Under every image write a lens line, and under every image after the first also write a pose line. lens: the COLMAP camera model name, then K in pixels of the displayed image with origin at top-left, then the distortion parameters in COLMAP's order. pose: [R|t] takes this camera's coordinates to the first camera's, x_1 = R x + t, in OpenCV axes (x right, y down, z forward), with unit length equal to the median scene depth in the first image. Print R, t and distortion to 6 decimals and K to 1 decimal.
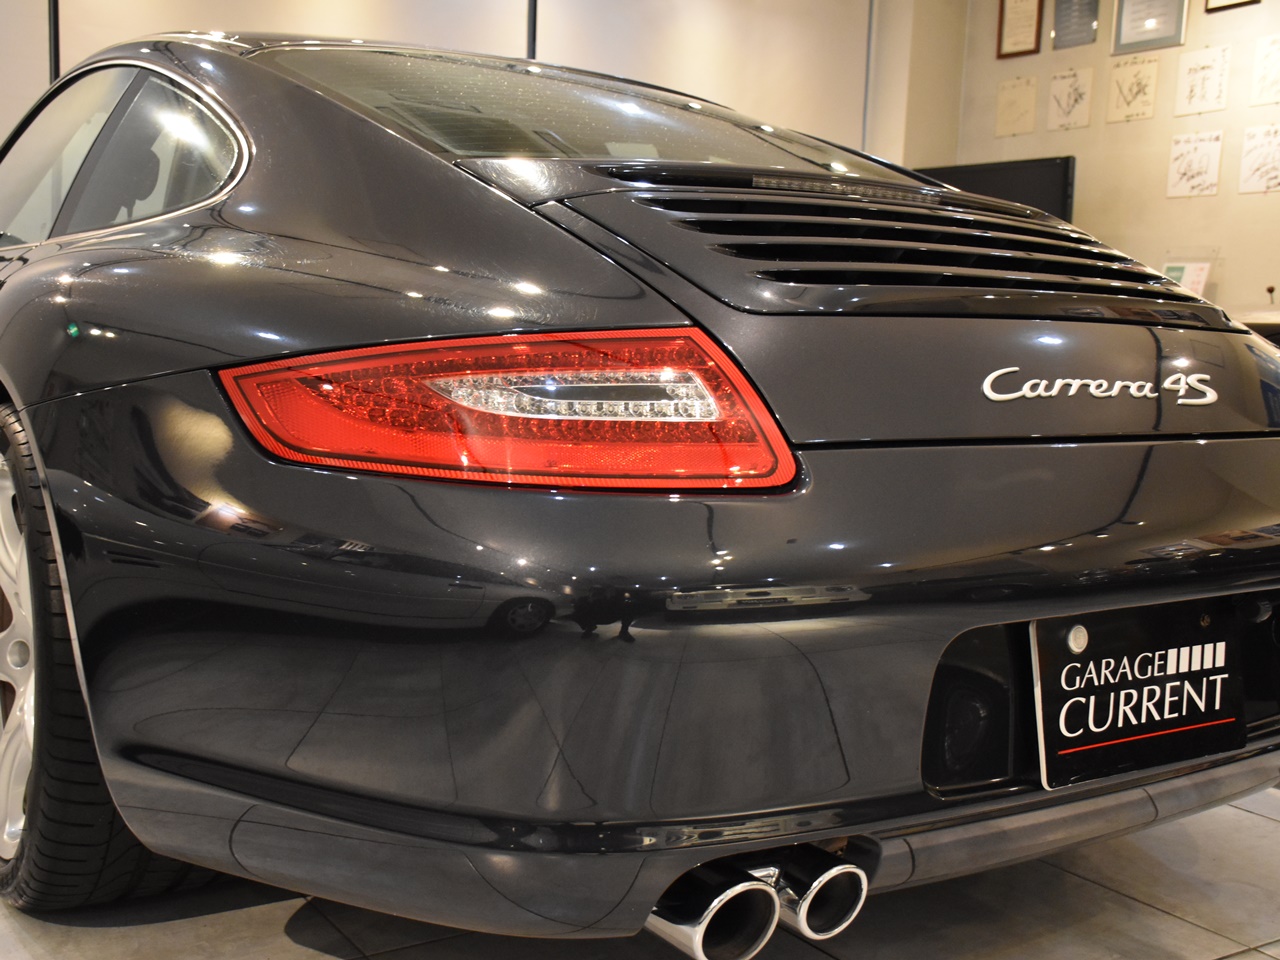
lens RADIAL K [[1418.9, 0, 640.0], [0, 1418.9, 480.0], [0, 0, 1]] dist [-0.097440, 0.536794]
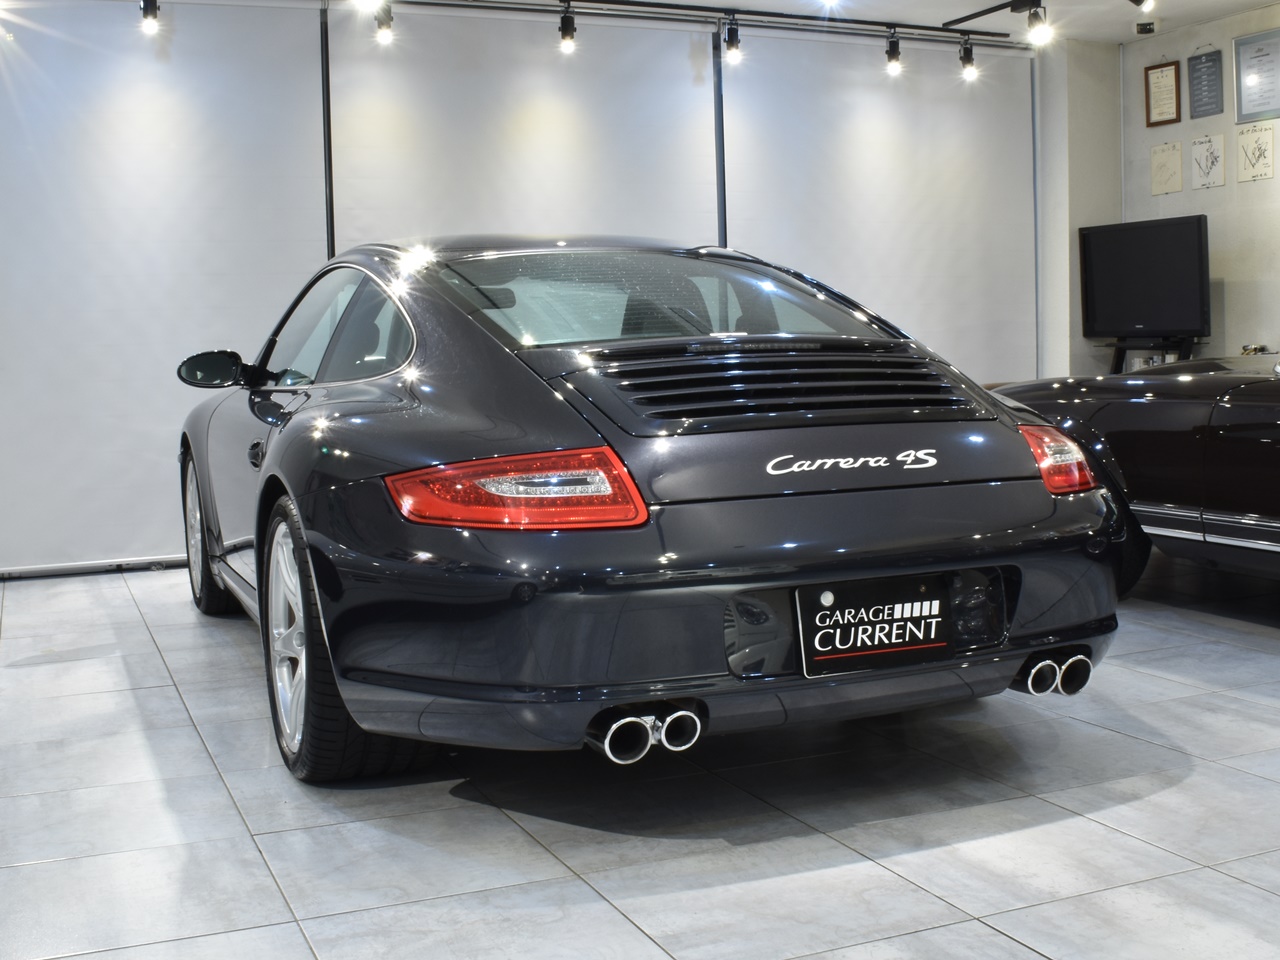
lens RADIAL K [[1474.6, 0, 640.0], [0, 1474.6, 480.0], [0, 0, 1]] dist [-0.138408, 0.024902]
pose [[0.977036, -0.051477, -0.206762, 0.457309], [0.044192, 0.998234, -0.039704, 0.020744], [0.208441, 0.029655, 0.977585, -0.923222]]
